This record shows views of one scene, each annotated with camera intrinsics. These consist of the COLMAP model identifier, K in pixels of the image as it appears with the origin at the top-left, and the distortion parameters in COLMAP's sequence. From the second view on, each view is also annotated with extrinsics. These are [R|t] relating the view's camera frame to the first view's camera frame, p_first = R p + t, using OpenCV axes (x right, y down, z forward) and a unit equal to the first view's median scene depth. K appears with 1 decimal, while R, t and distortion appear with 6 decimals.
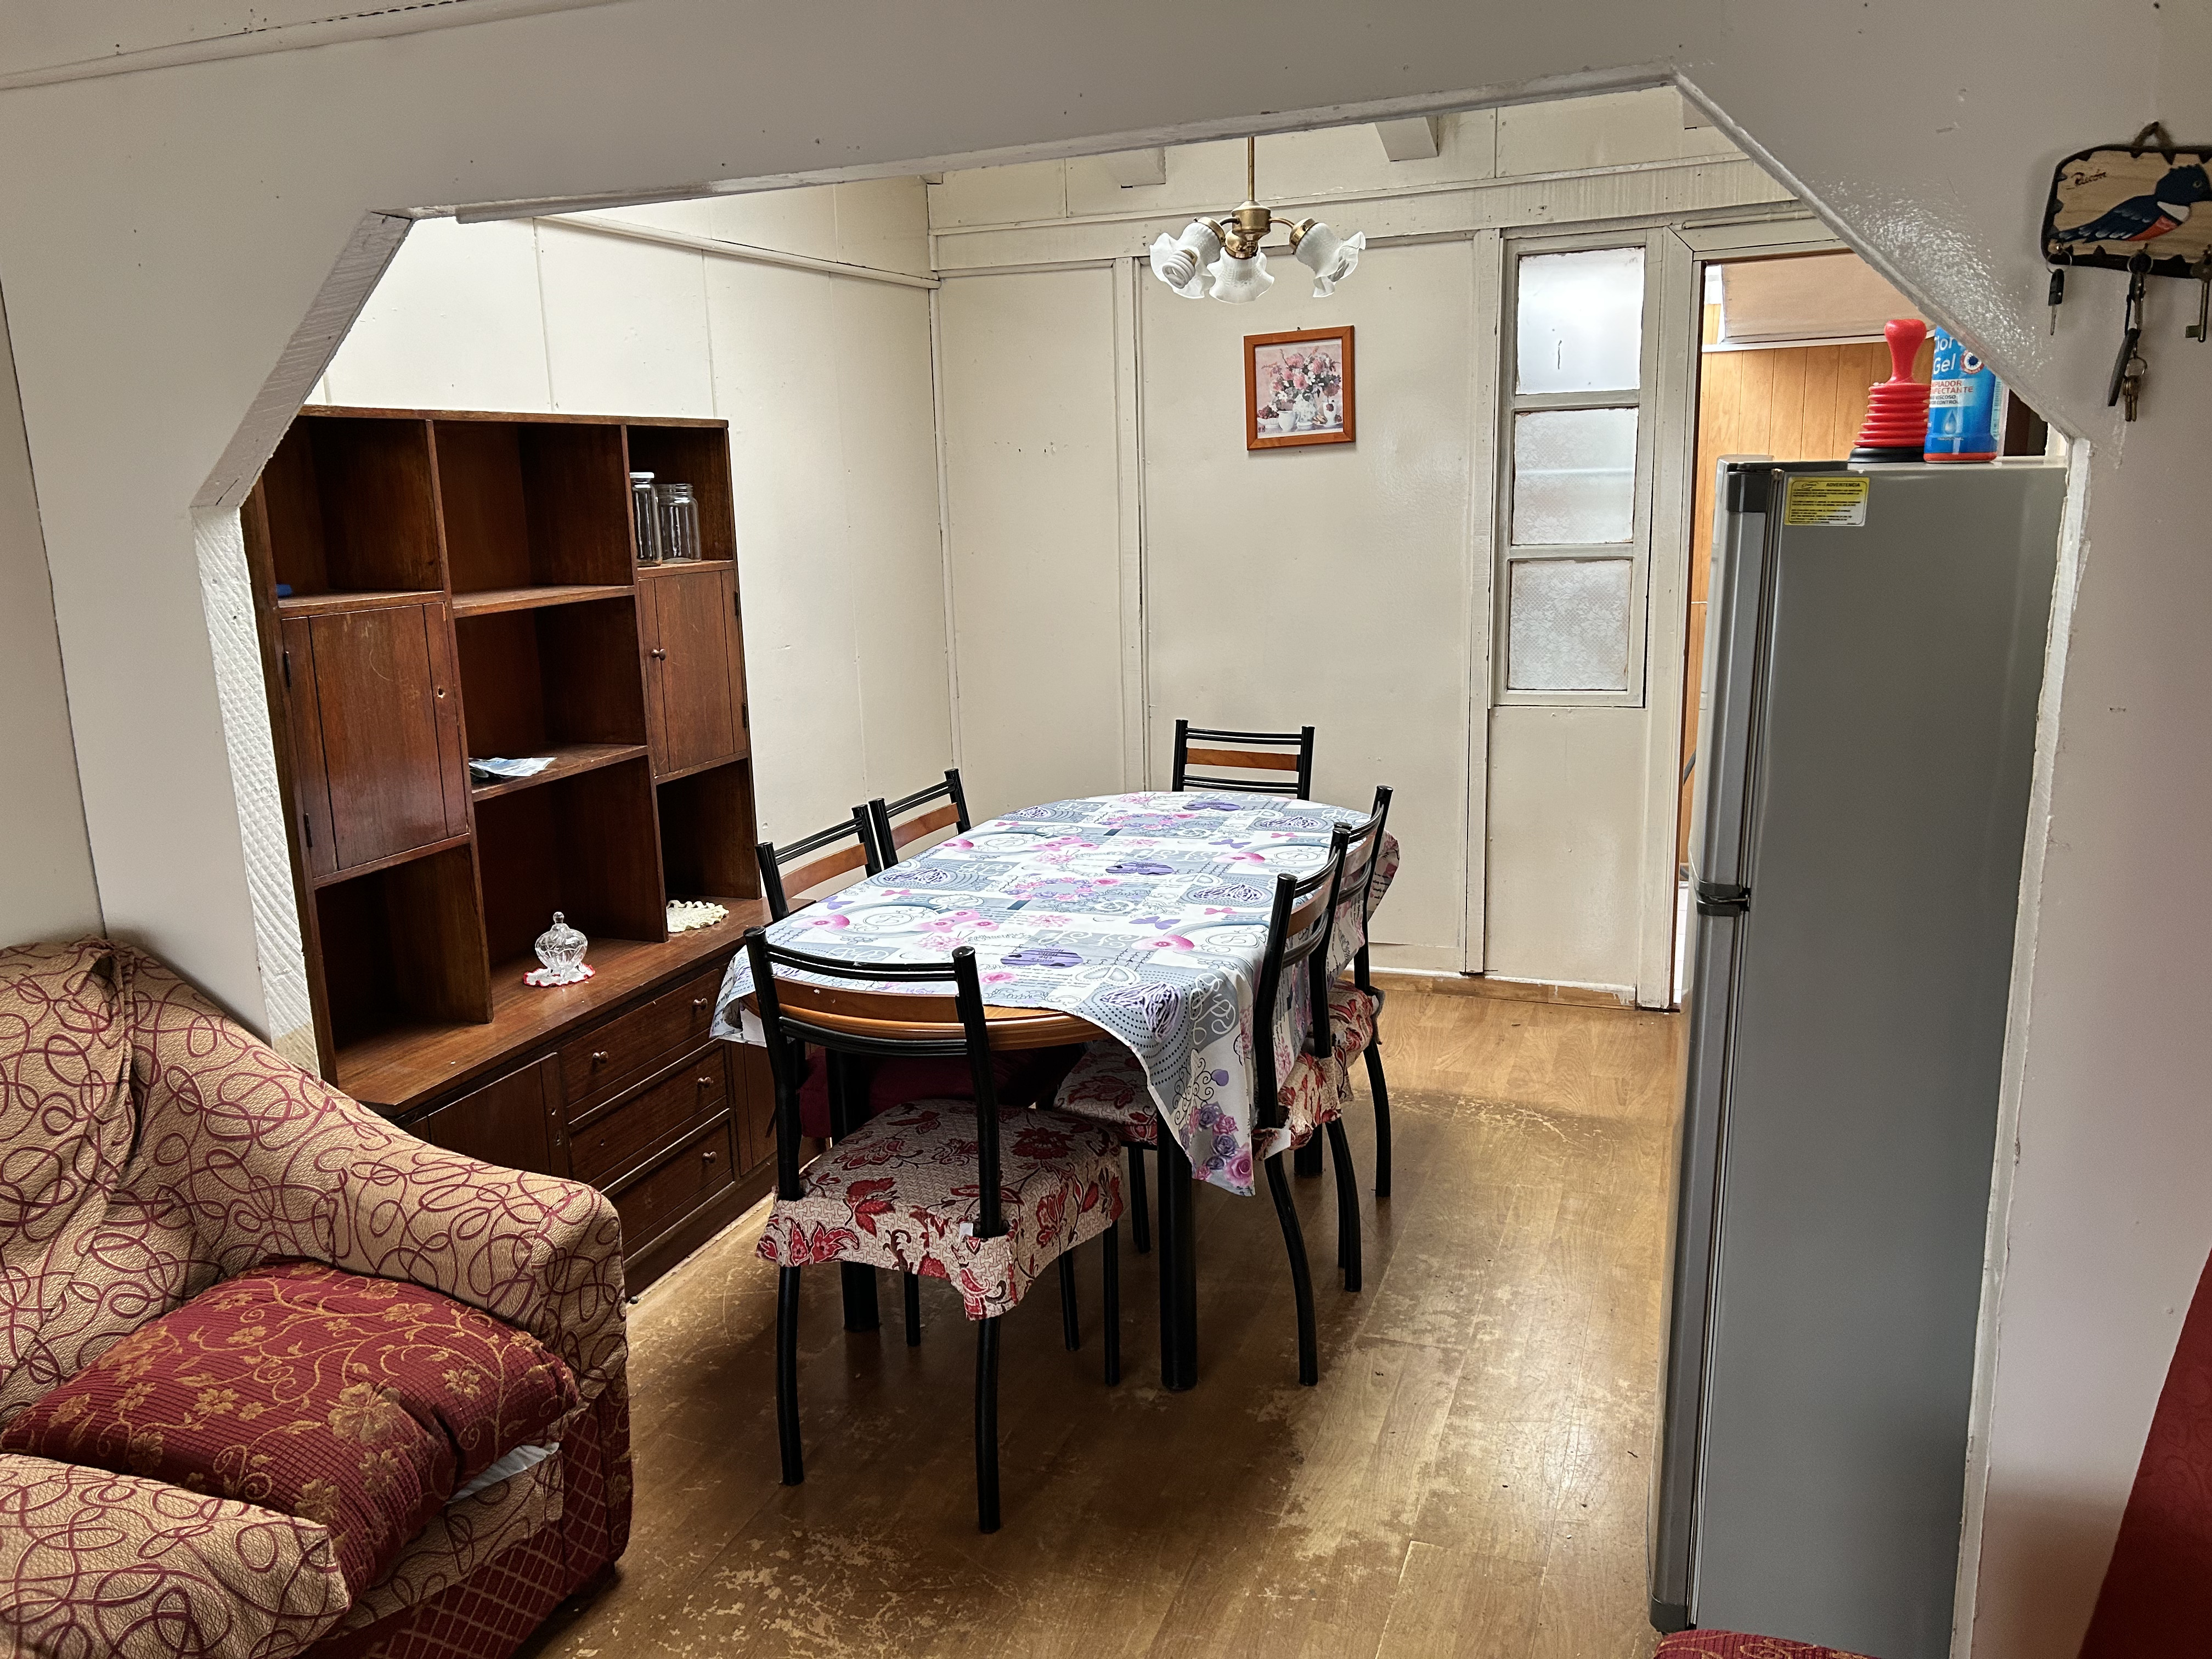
lens RADIAL K [[1641.1, 0, 1106.0], [0, 1641.1, 829.5], [0, 0, 1]] dist [0.114809, -0.111022]
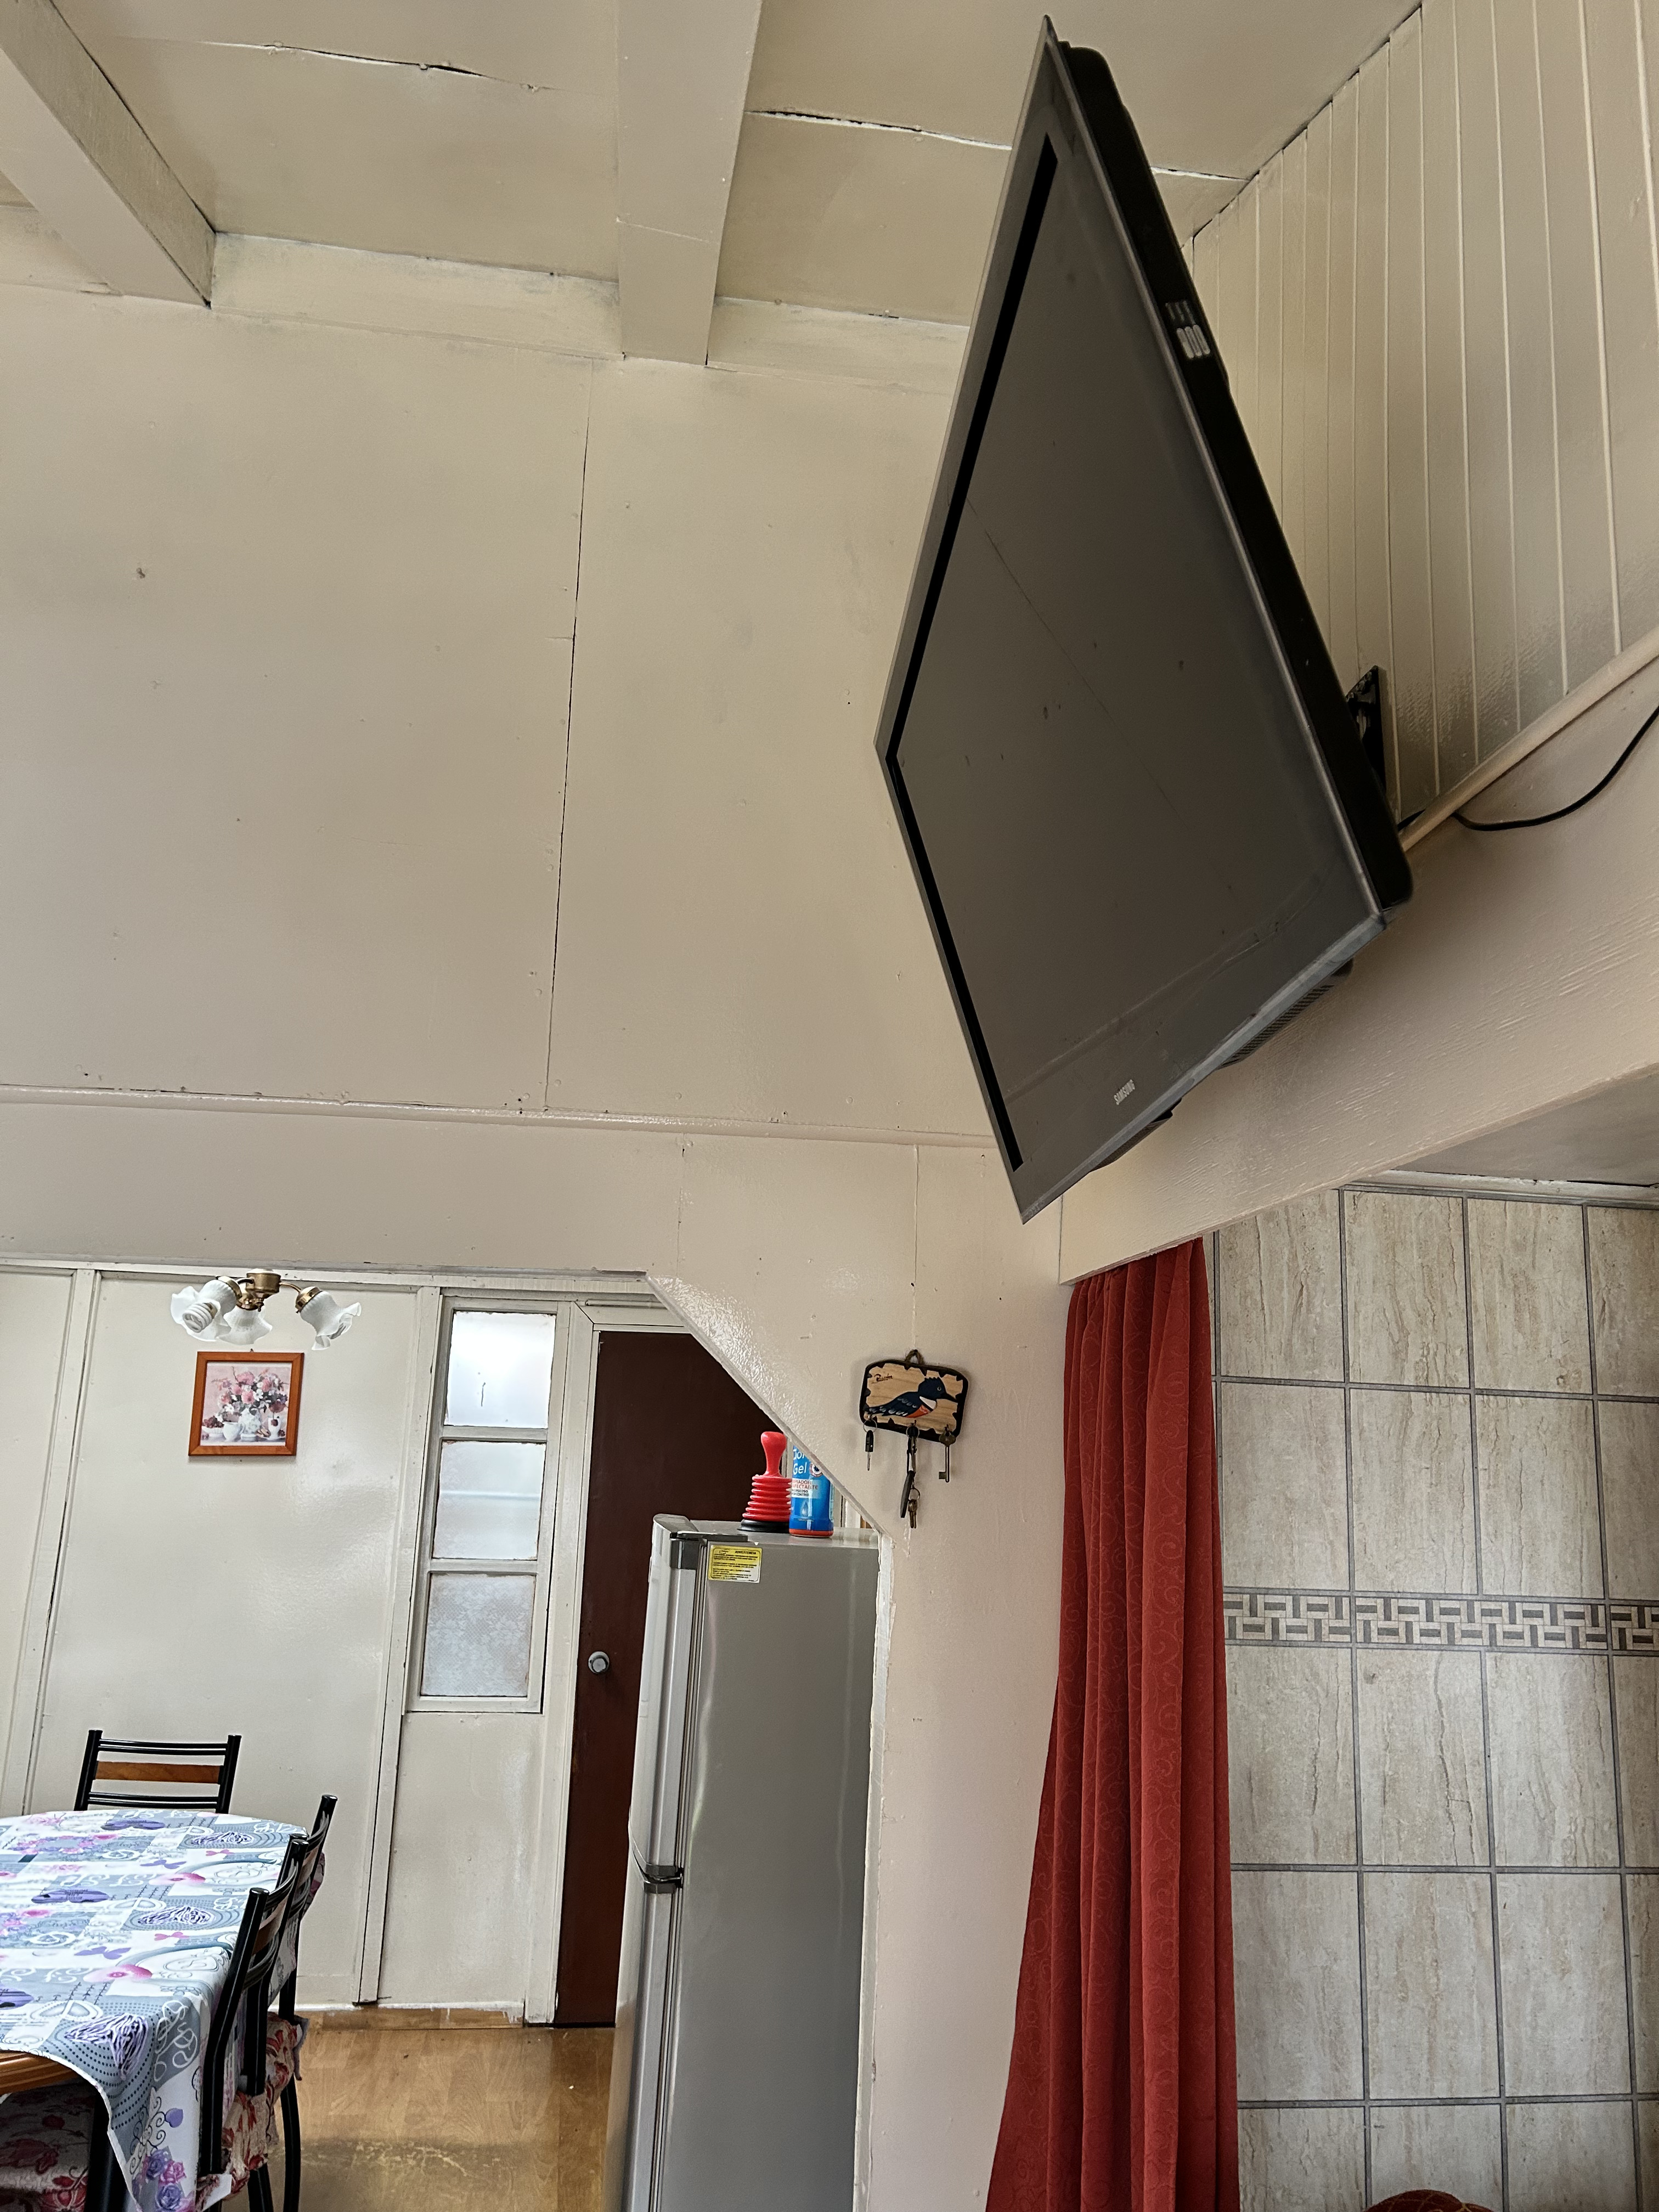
lens RADIAL K [[1675.3, 0, 842.9], [0, 1675.3, 1102.6], [0, 0, 1]] dist [0.010733, -0.027286]
pose [[0.869057, 0.158650, 0.468584, -0.125563], [0.046260, 0.916973, -0.396259, 0.007279], [-0.492545, 0.366048, 0.789562, -0.178251]]
